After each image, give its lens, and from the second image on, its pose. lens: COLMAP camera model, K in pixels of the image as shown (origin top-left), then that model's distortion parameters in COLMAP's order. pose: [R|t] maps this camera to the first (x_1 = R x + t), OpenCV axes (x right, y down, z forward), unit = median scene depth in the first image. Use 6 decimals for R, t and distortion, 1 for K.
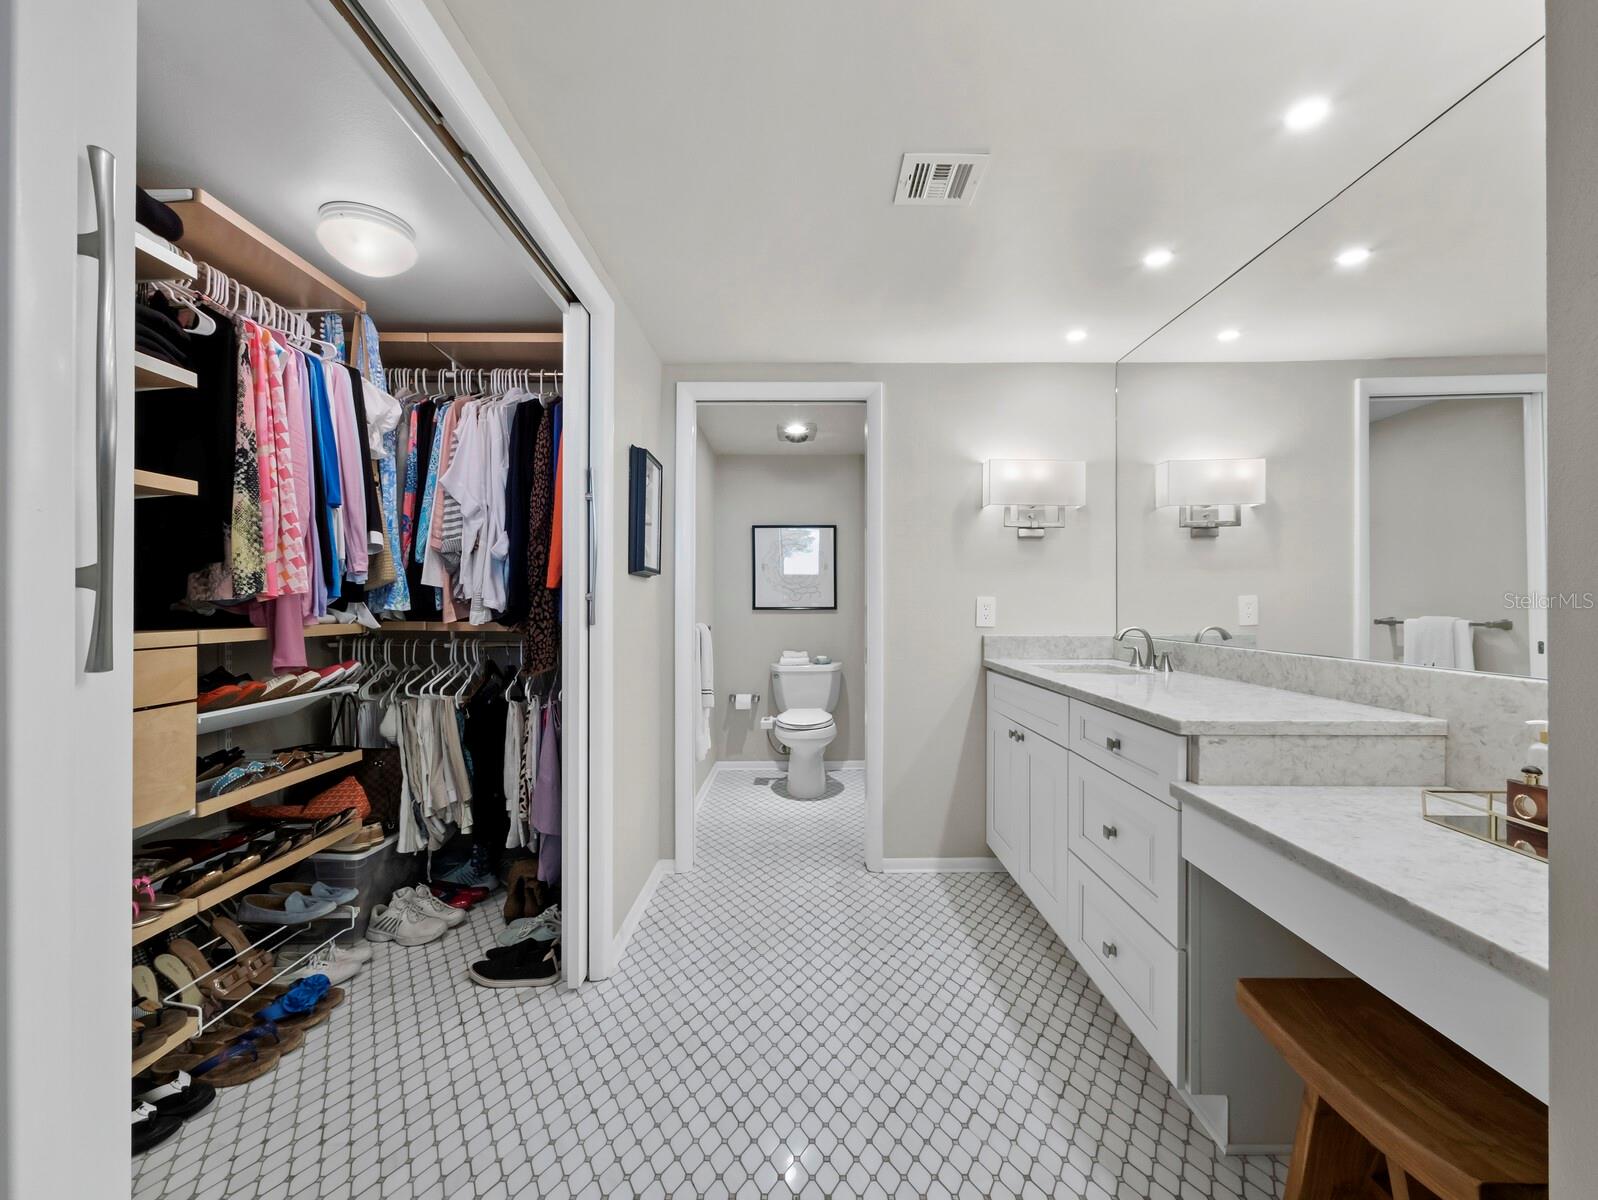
lens RADIAL K [[673.3, 0, 796.7], [0, 673.3, 613.2], [0, 0, 1]] dist [-0.010061, 0.003118]
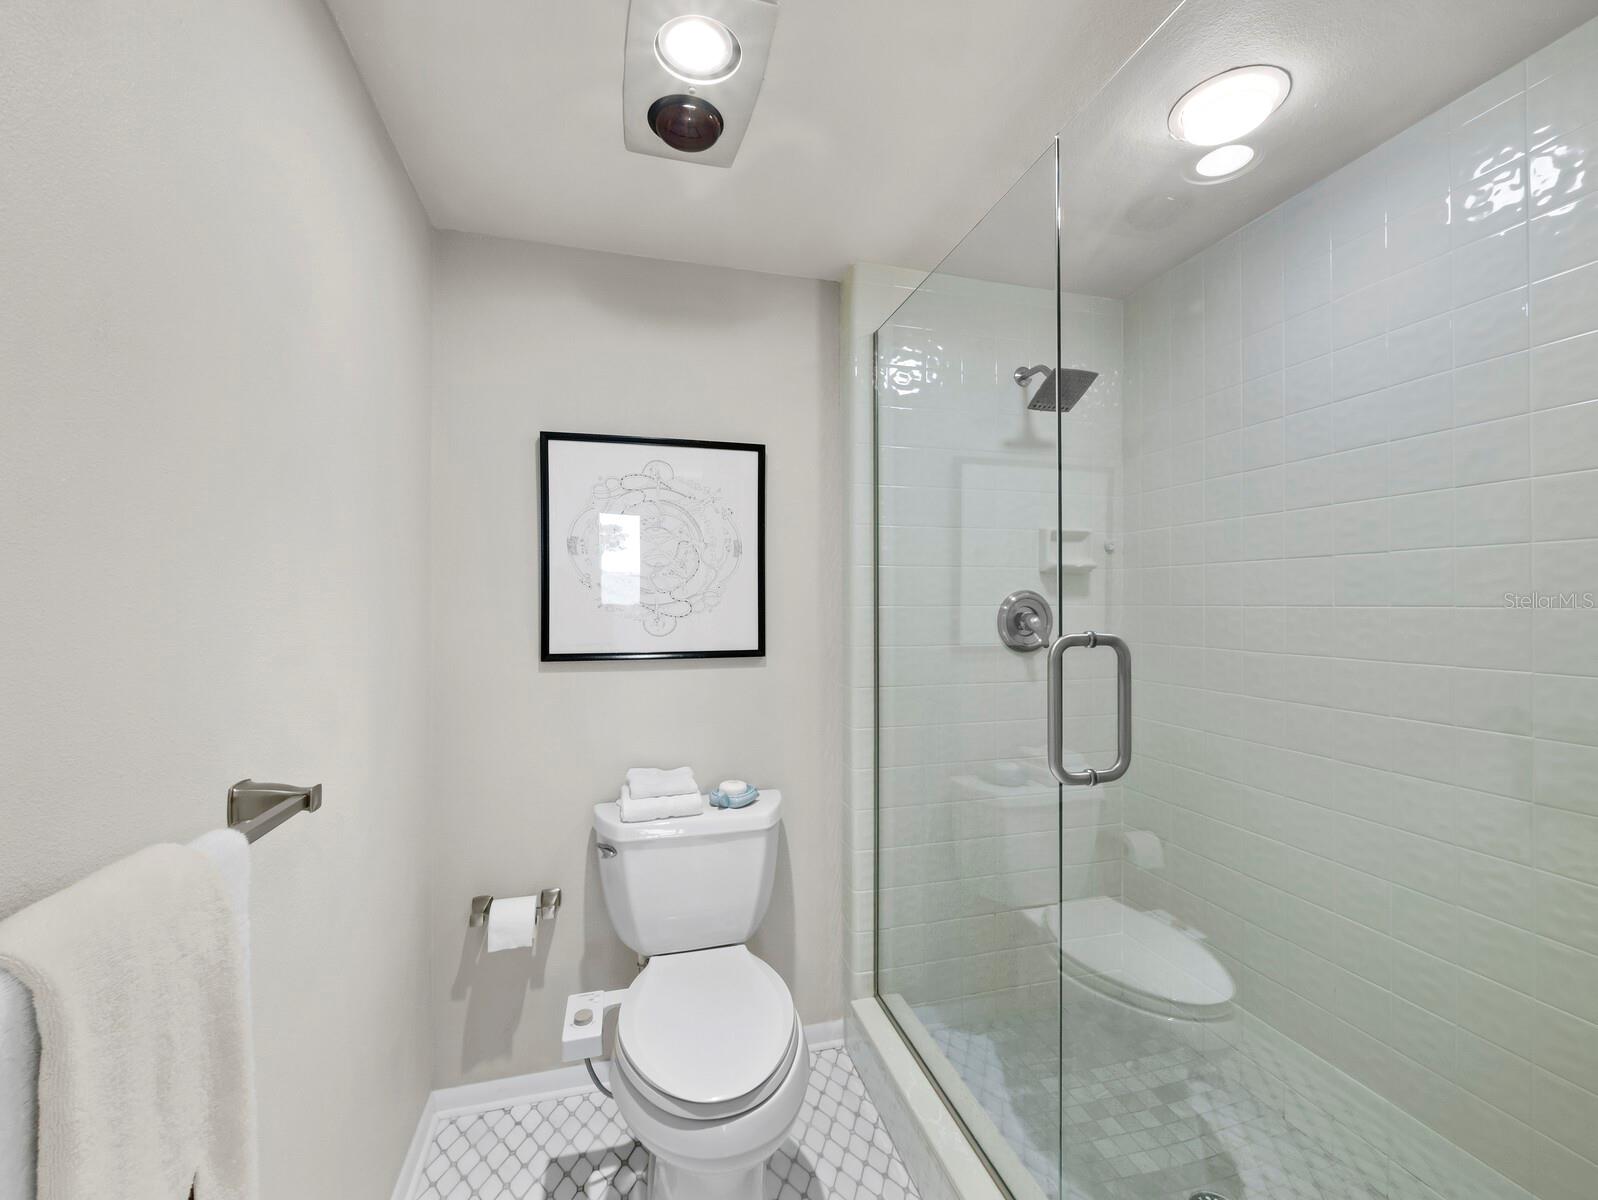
lens RADIAL K [[673.3, 0, 803.6], [0, 673.3, 607.1], [0, 0, 1]] dist [-0.010061, 0.003118]
pose [[0.961606, 0.002066, 0.274425, -0.028952], [-0.004272, 0.999963, 0.007444, -0.038117], [-0.274399, -0.008330, 0.961580, 0.613607]]
